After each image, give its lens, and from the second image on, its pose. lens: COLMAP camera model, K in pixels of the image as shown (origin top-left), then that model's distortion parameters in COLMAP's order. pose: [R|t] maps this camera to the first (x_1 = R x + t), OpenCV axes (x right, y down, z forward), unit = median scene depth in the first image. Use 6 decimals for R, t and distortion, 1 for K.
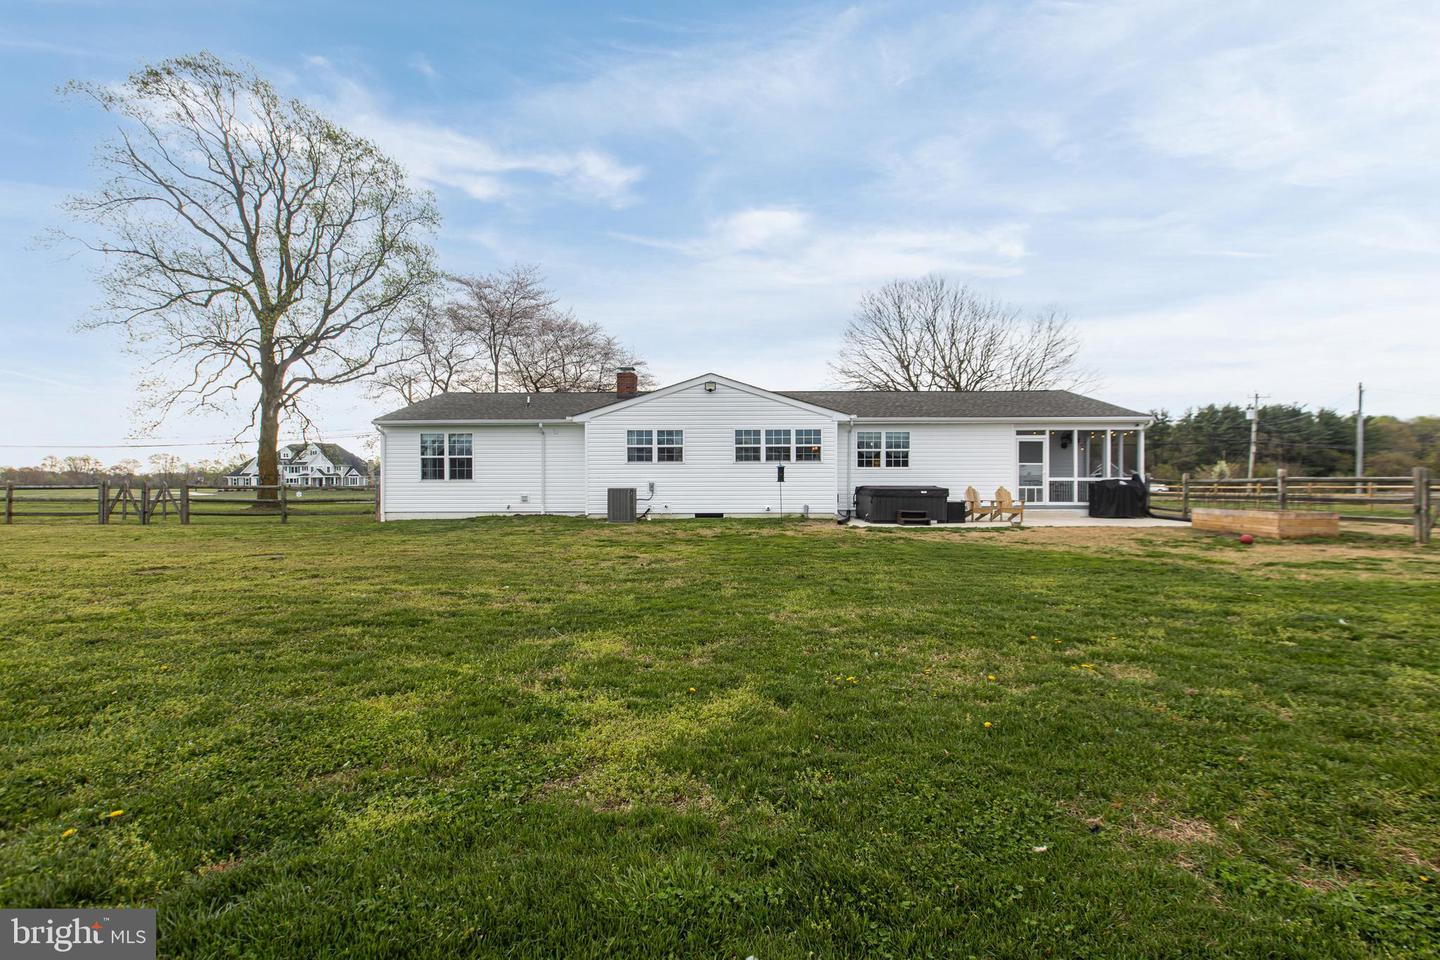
lens RADIAL K [[650.0, 0, 722.1], [0, 650.0, 482.8], [0, 0, 1]] dist [-0.007731, 0.000493]
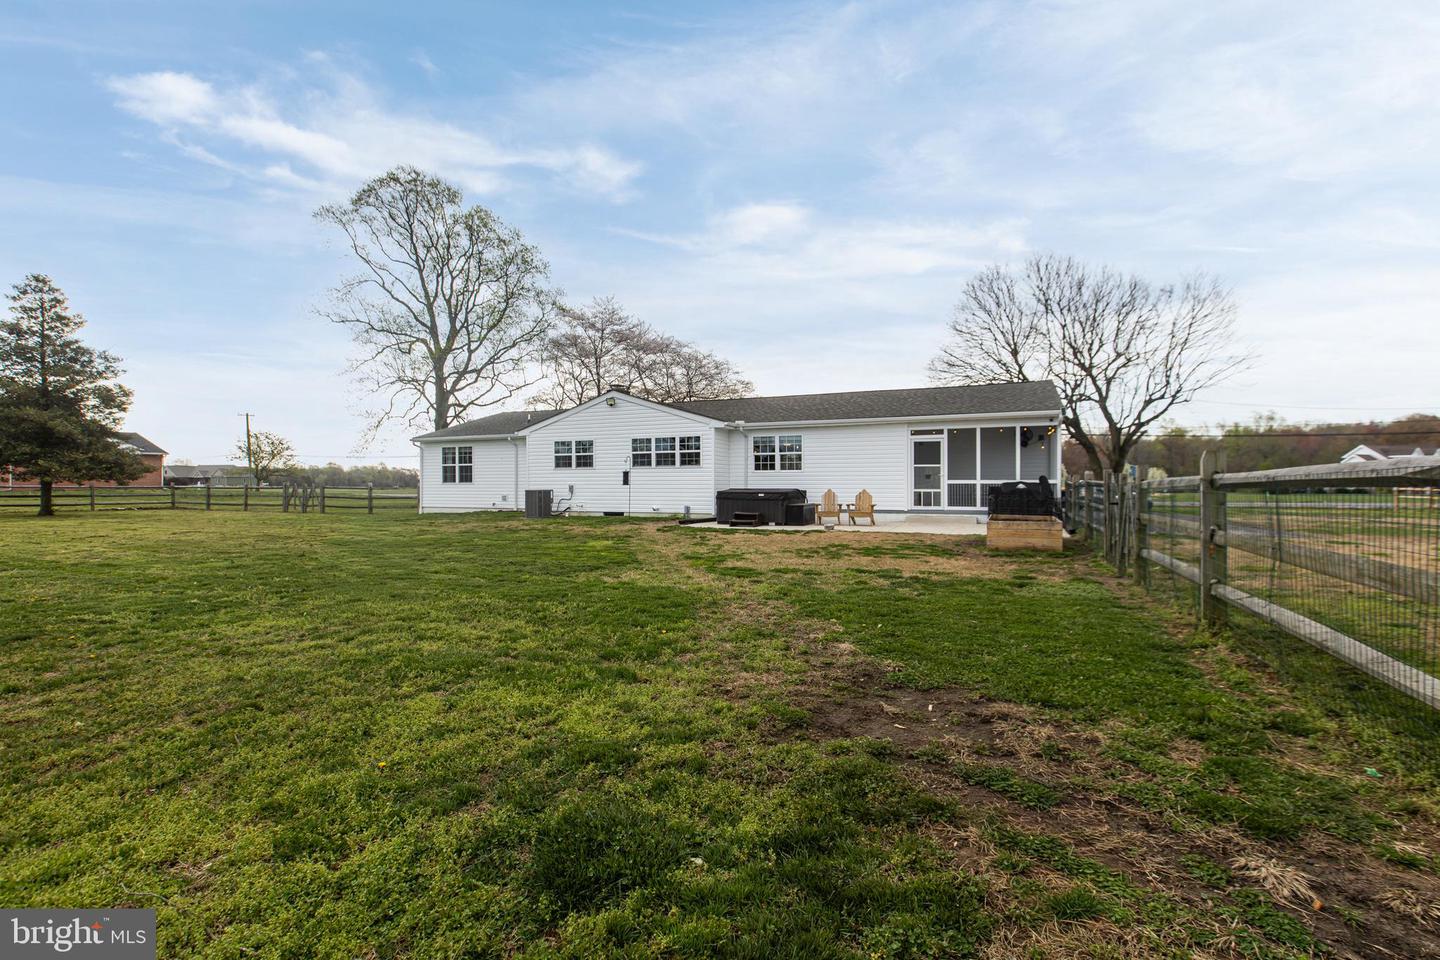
lens RADIAL K [[650.0, 0, 722.1], [0, 650.0, 482.8], [0, 0, 1]] dist [-0.007731, 0.000493]
pose [[0.916591, -0.000410, -0.399826, 0.615090], [0.000180, 1.000000, -0.000612, -0.003948], [0.399826, 0.000489, 0.916591, 0.026572]]
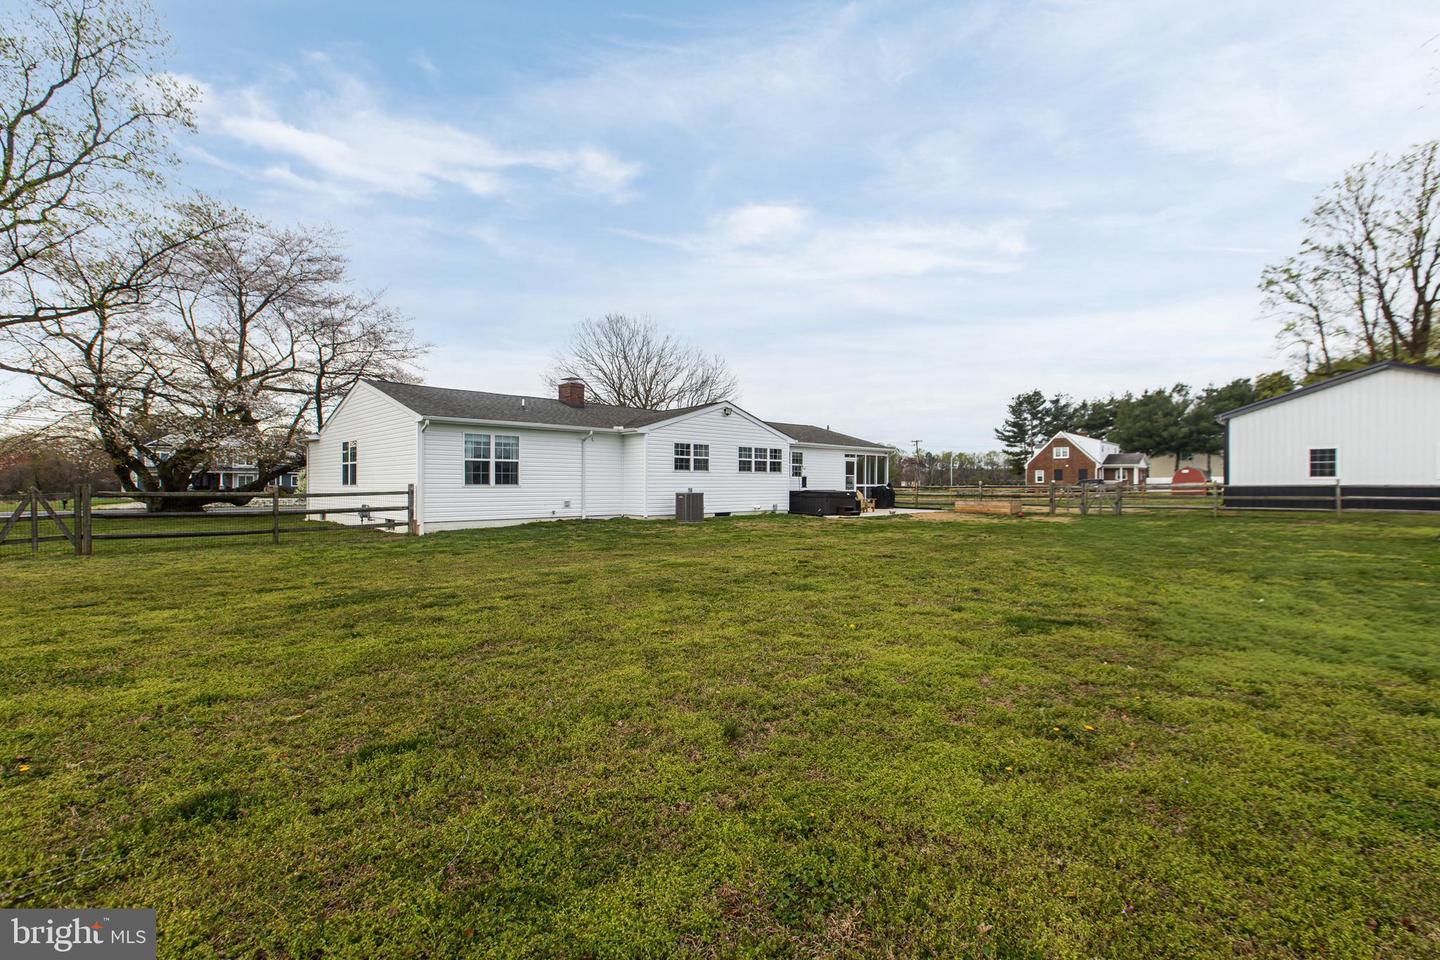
lens RADIAL K [[648.1, 0, 725.3], [0, 648.1, 482.8], [0, 0, 1]] dist [0.000490, 0.000082]
pose [[0.697501, 0.004796, 0.716568, -0.907994], [-0.002751, 0.999988, -0.004016, -0.005284], [-0.716579, 0.000830, 0.697506, 0.132364]]
